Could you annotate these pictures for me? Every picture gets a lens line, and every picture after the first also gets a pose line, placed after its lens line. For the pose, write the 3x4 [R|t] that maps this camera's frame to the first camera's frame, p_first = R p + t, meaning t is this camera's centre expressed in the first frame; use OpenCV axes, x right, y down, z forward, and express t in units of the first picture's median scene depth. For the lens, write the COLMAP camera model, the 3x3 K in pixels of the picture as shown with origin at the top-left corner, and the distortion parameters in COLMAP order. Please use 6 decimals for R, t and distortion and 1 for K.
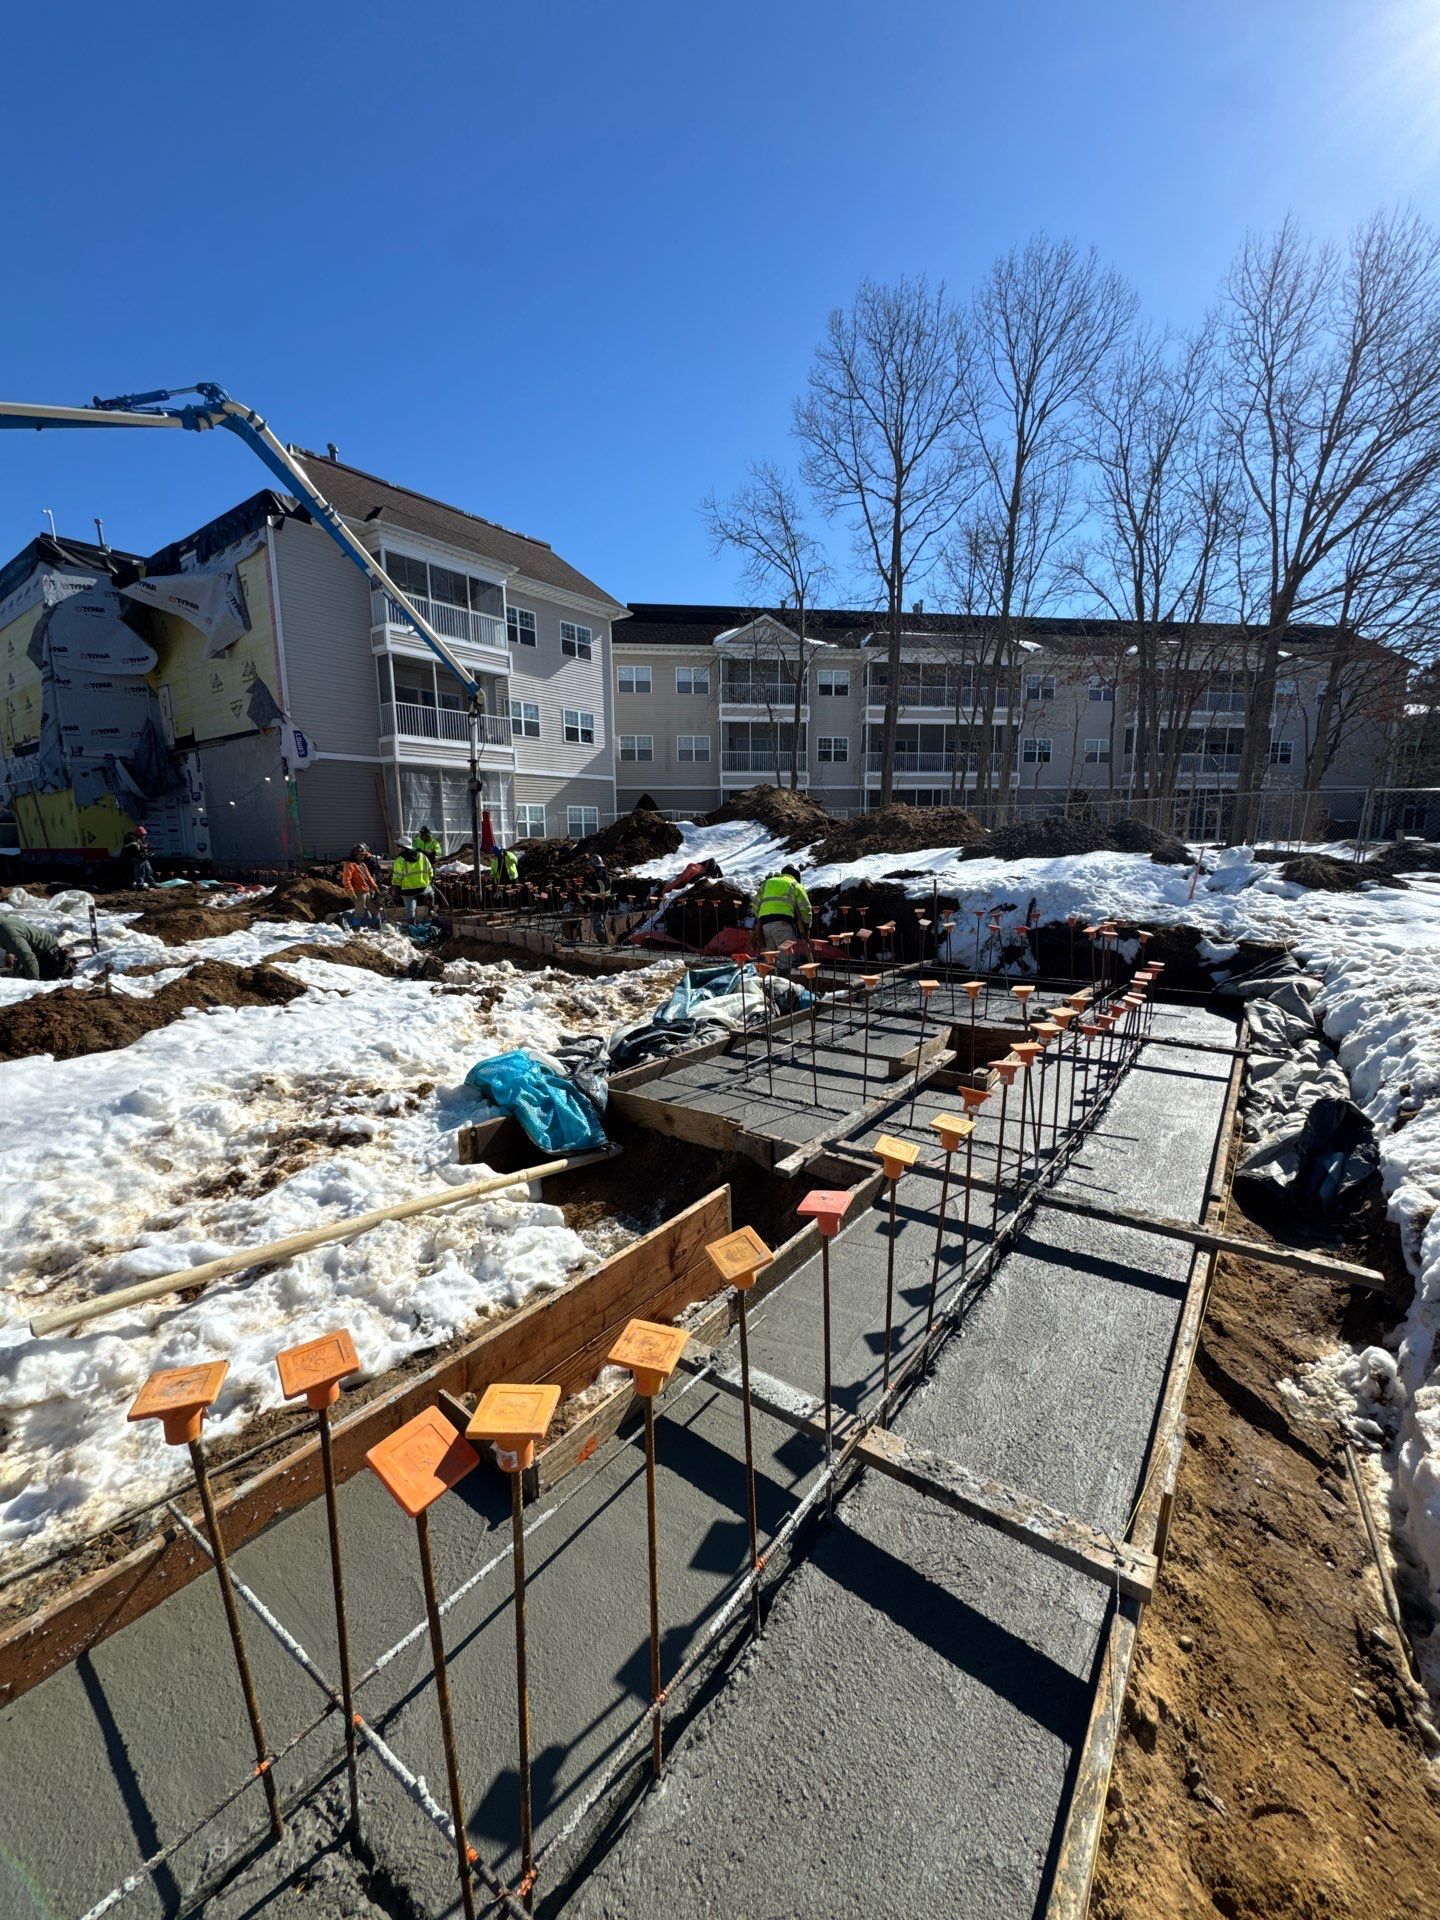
lens RADIAL K [[772.2, 0, 718.2], [0, 772.2, 964.2], [0, 0, 1]] dist [-0.002760, 0.000678]
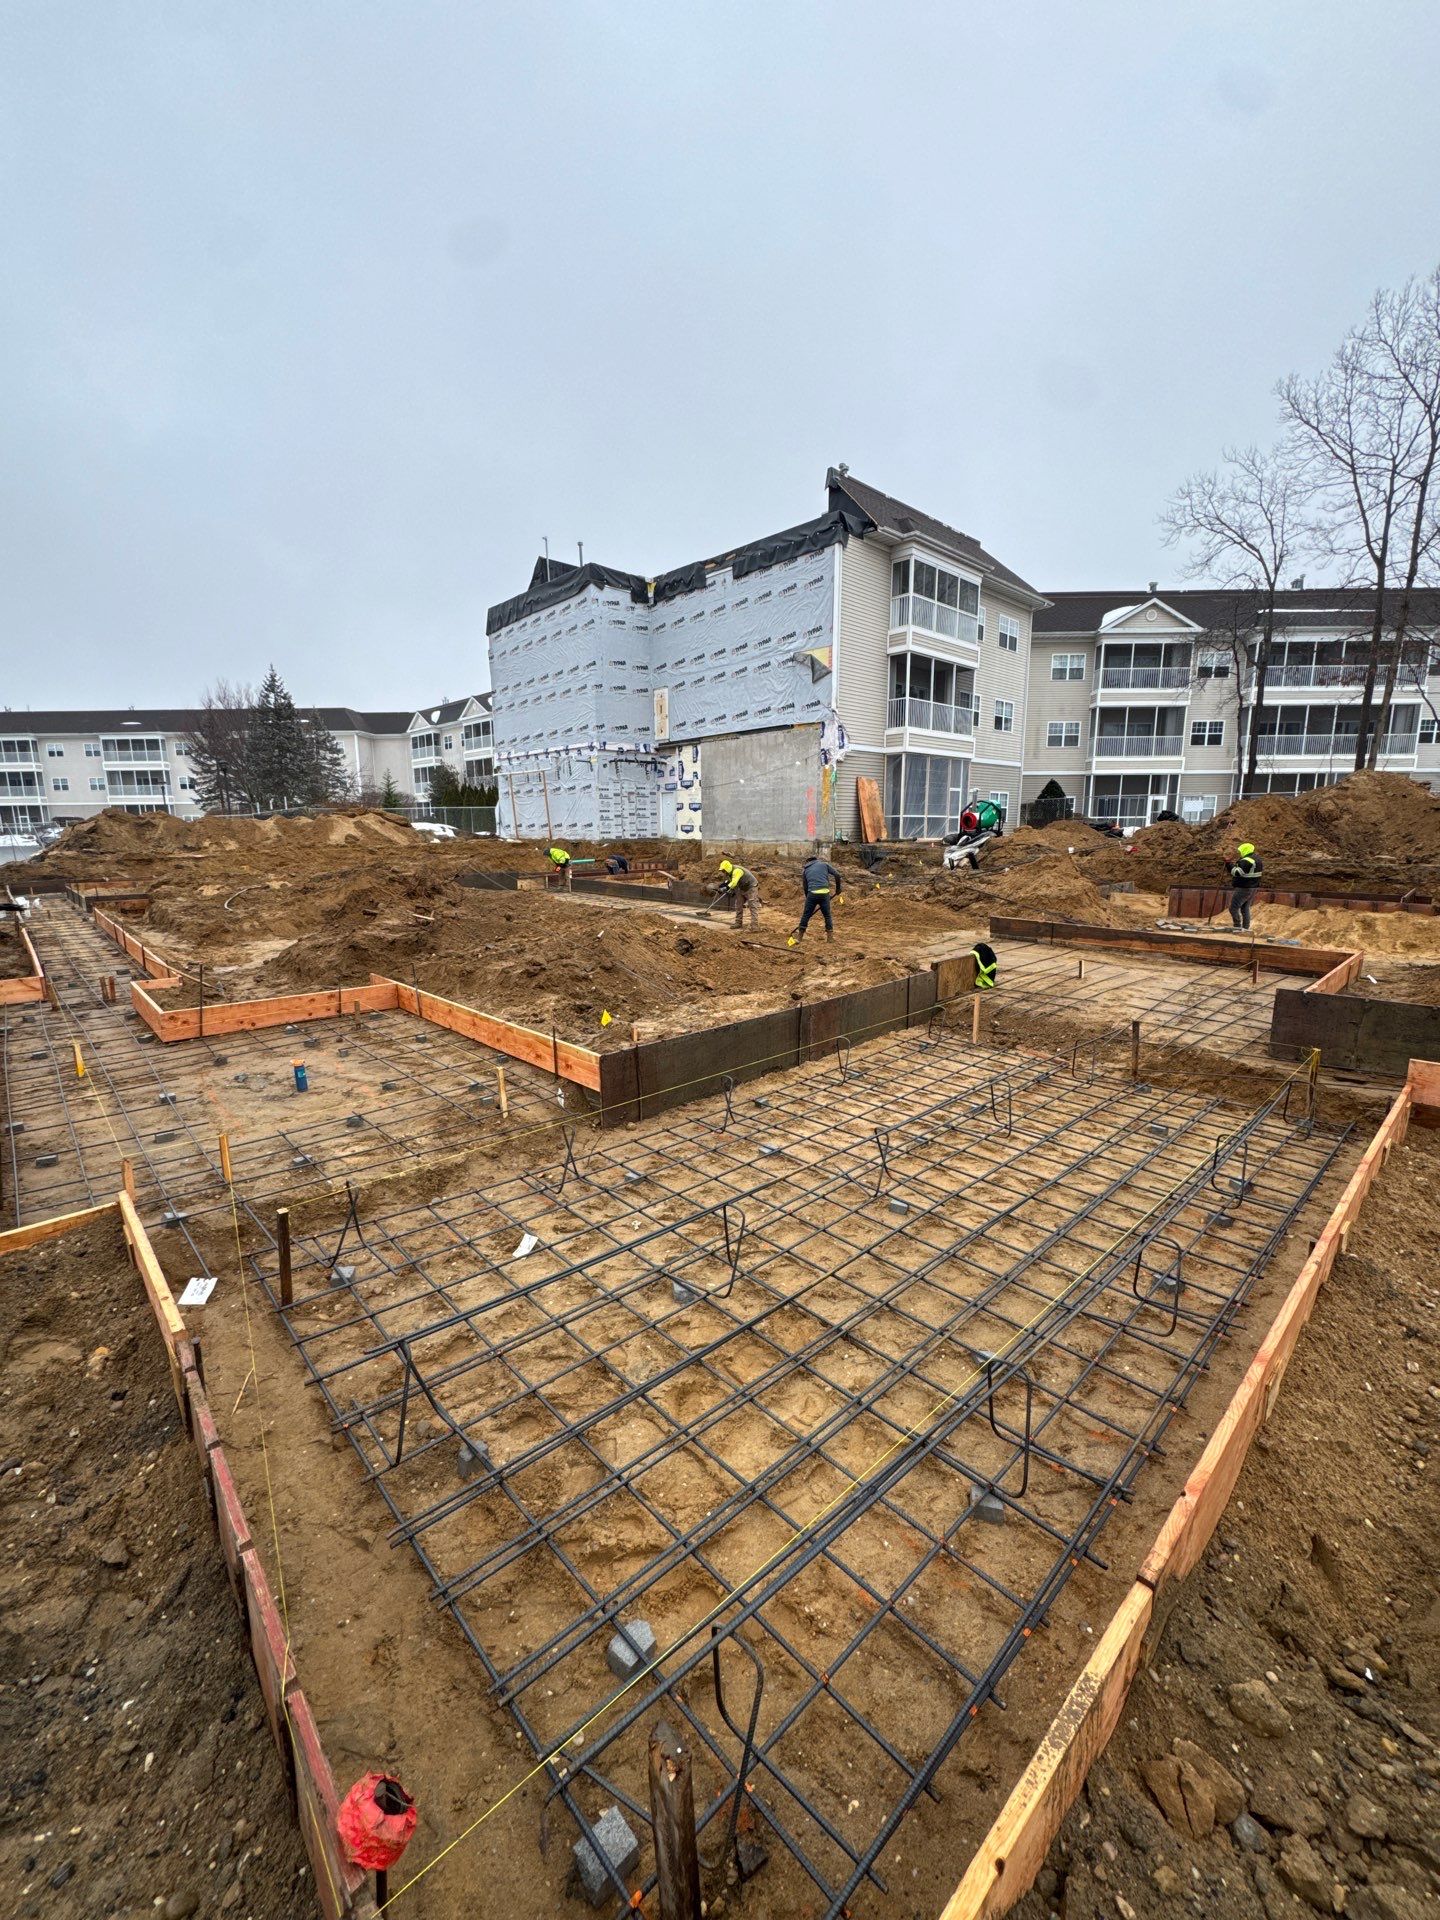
lens RADIAL K [[772.2, 0, 718.2], [0, 772.2, 964.2], [0, 0, 1]] dist [-0.002760, 0.000678]
pose [[0.984444, 0.035848, -0.172000, -3.570525], [-0.032368, 0.999211, 0.023000, 0.190623], [0.172689, -0.017075, 0.984828, -1.057931]]
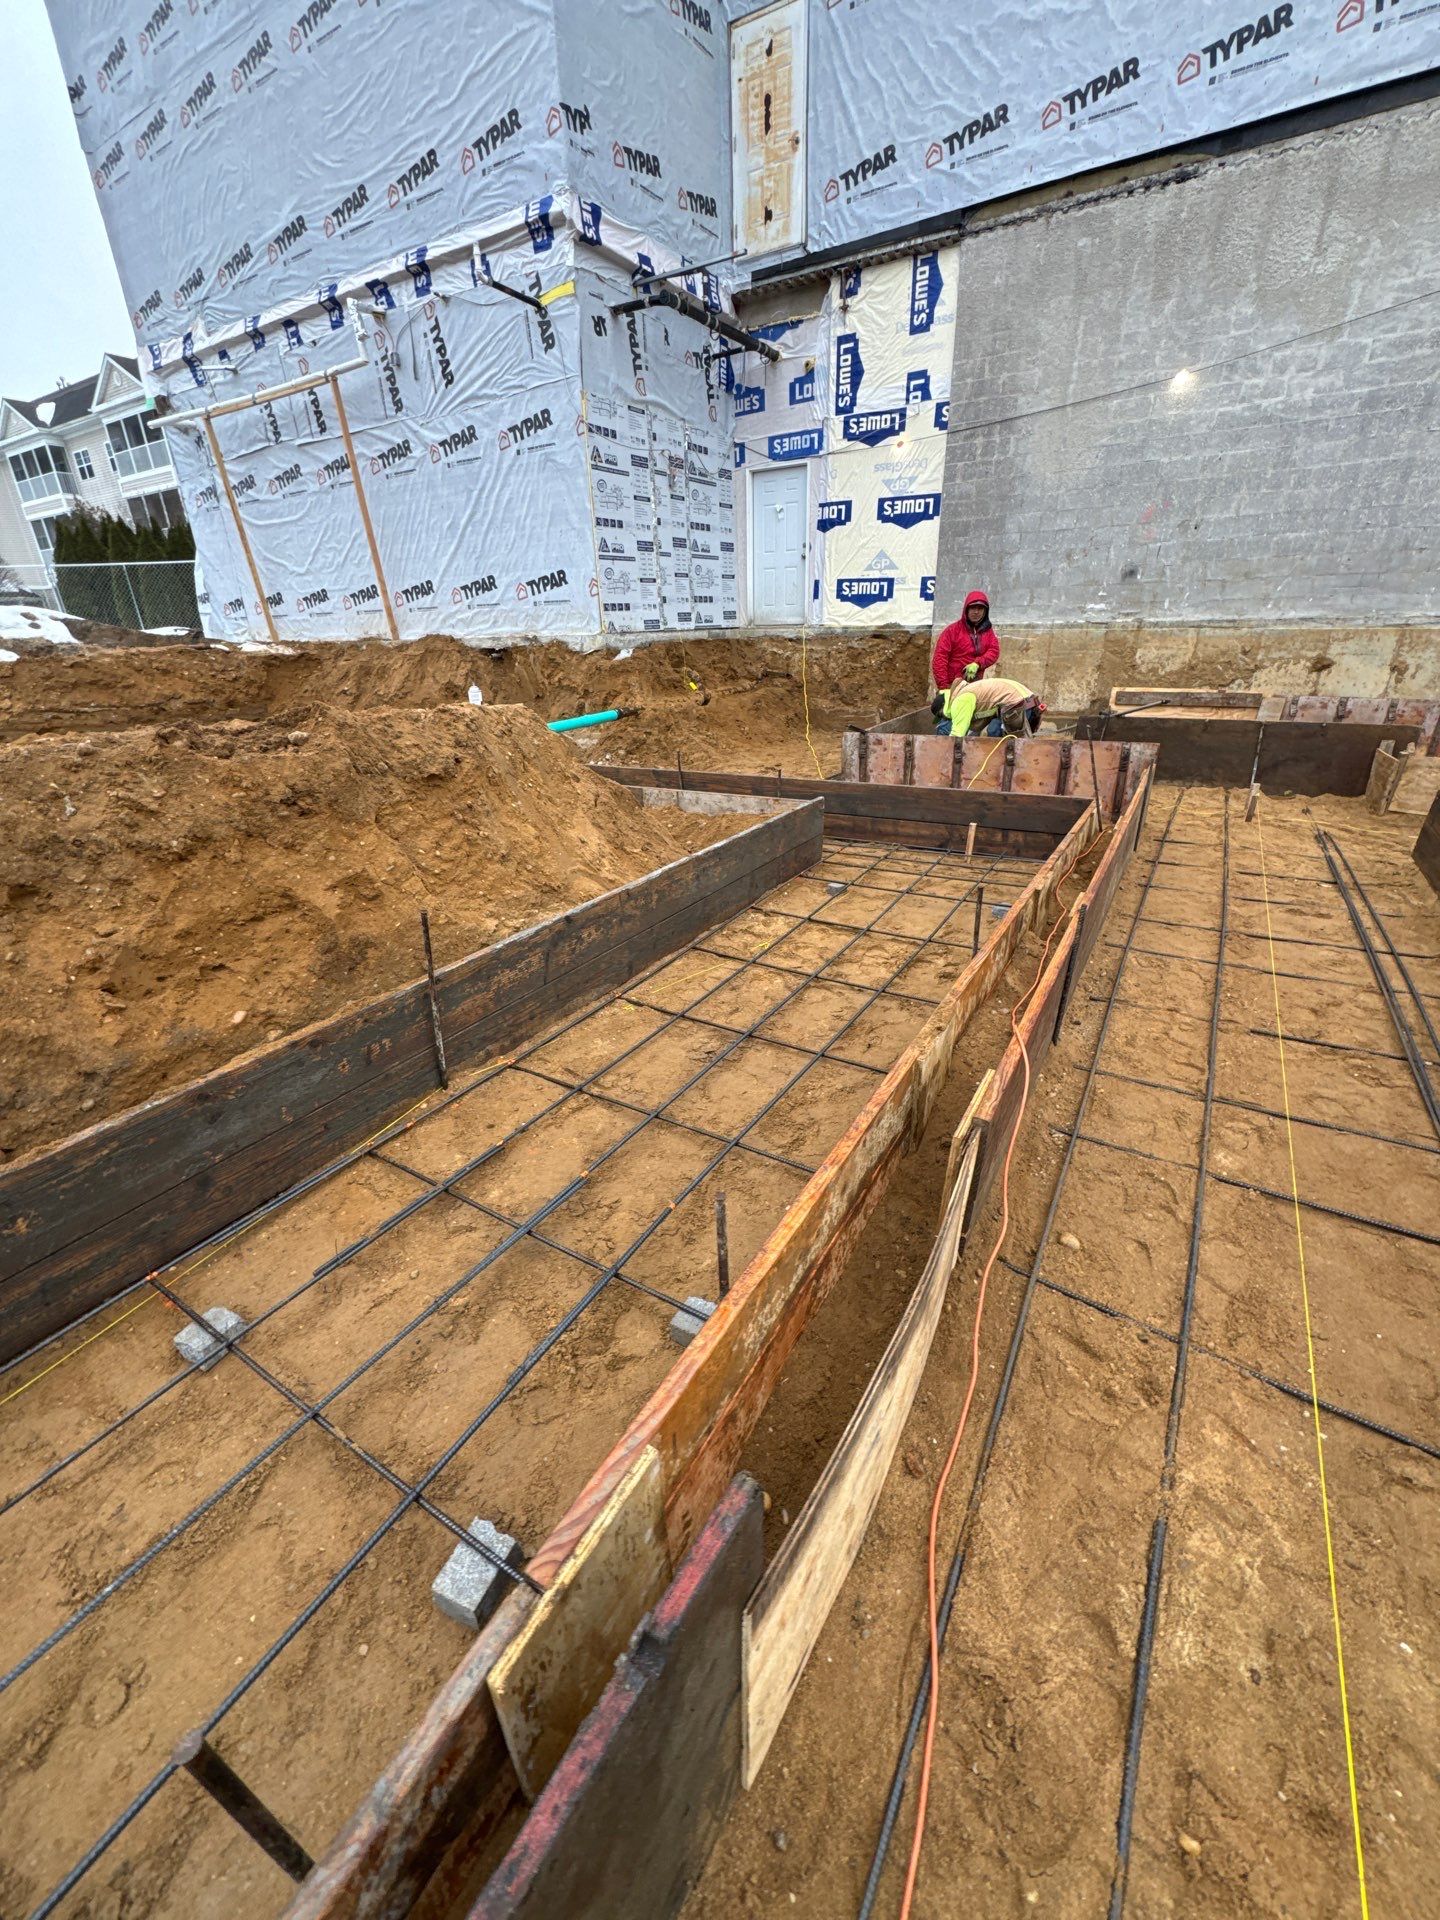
lens RADIAL K [[772.2, 0, 718.2], [0, 772.2, 964.2], [0, 0, 1]] dist [-0.002760, 0.000678]
pose [[0.996471, -0.048919, 0.068202, -6.566299], [0.029643, 0.965341, 0.259303, -0.661455], [-0.078523, -0.256366, 0.963385, 5.216931]]
